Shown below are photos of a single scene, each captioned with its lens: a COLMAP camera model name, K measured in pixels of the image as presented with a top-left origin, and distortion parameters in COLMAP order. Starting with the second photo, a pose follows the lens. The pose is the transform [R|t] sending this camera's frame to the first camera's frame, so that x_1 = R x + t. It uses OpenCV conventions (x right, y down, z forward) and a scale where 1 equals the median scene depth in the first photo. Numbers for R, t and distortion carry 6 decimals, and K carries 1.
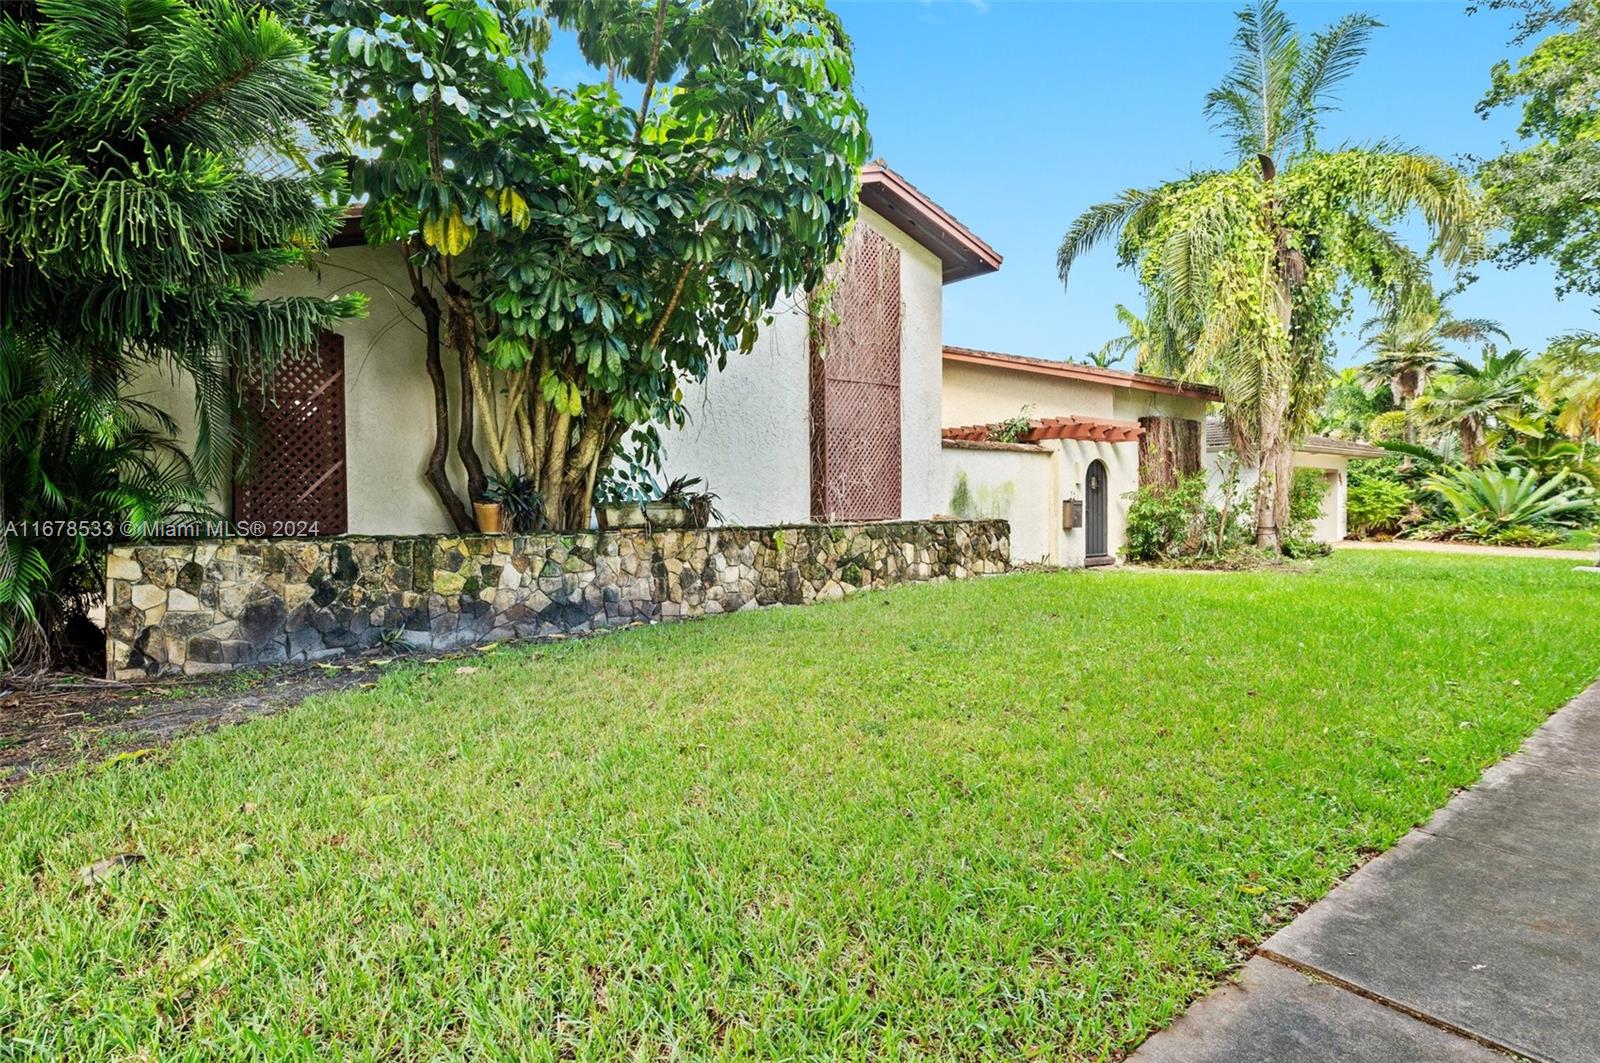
lens RADIAL K [[726.9, 0, 793.2], [0, 726.9, 526.0], [0, 0, 1]] dist [0.004076, 0.000440]
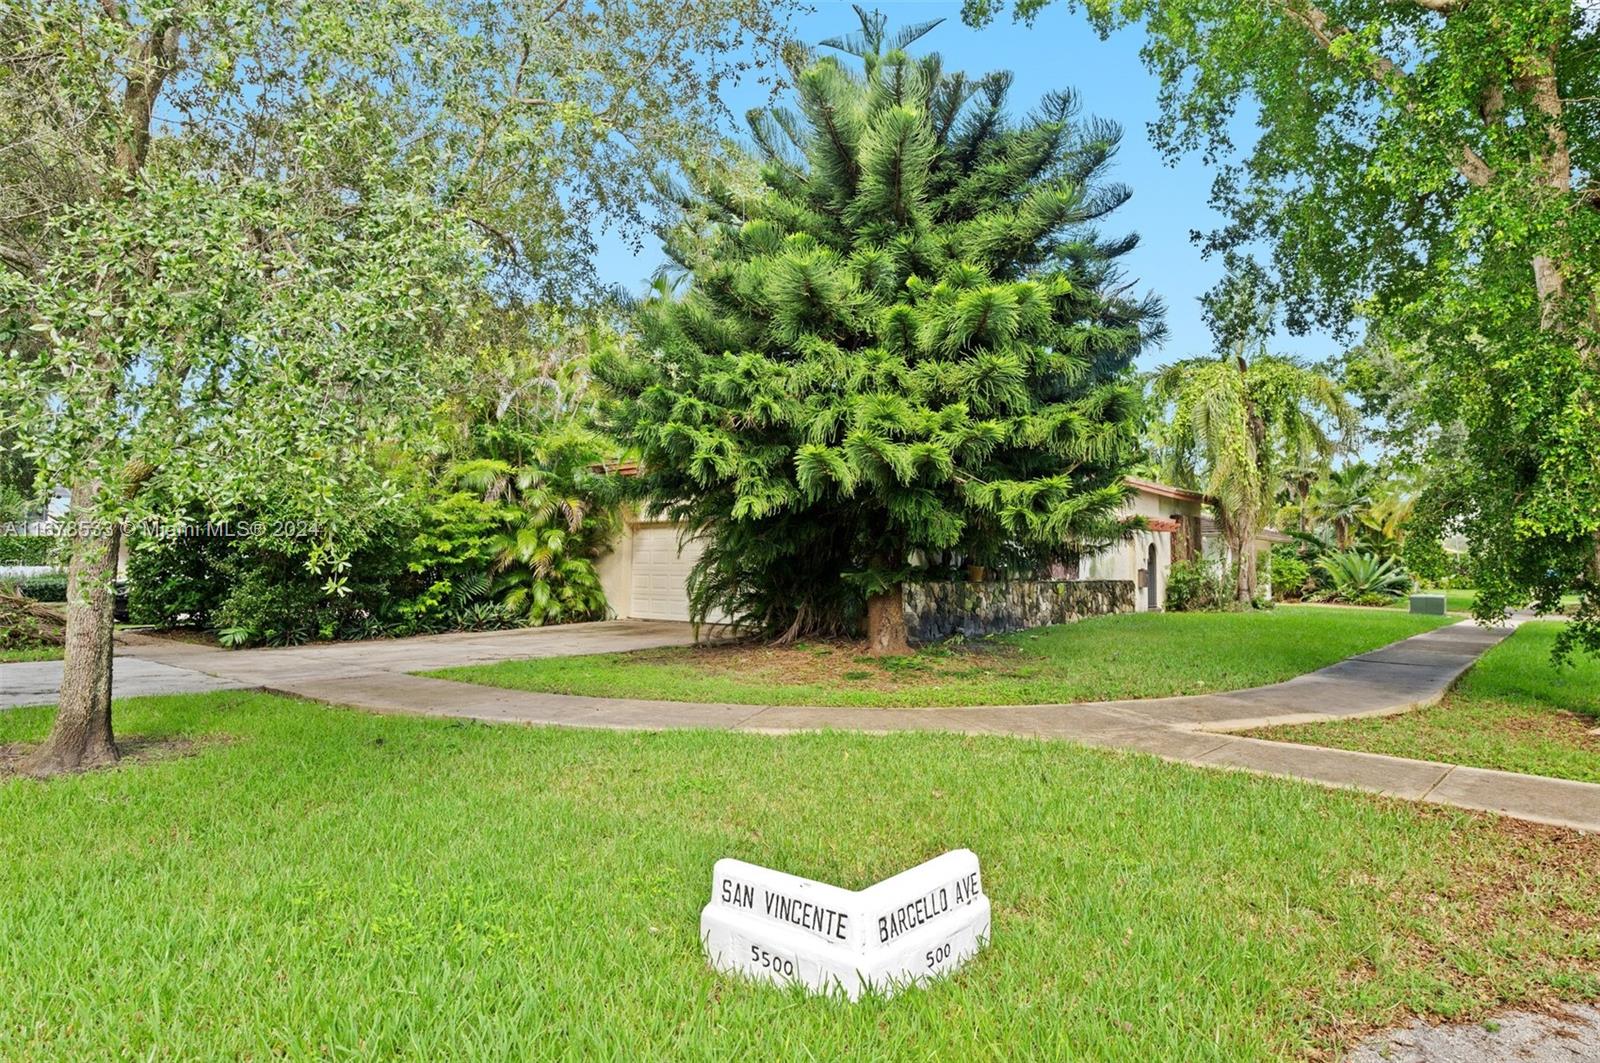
lens RADIAL K [[1020.3, 0, 803.6], [0, 1020.3, 535.6], [0, 0, 1]] dist [-0.005932, -0.000975]
pose [[0.958905, 0.028423, 0.282299, -0.885278], [-0.011090, 0.997964, -0.062808, 0.034981], [-0.283509, 0.057096, 0.957268, -0.838393]]
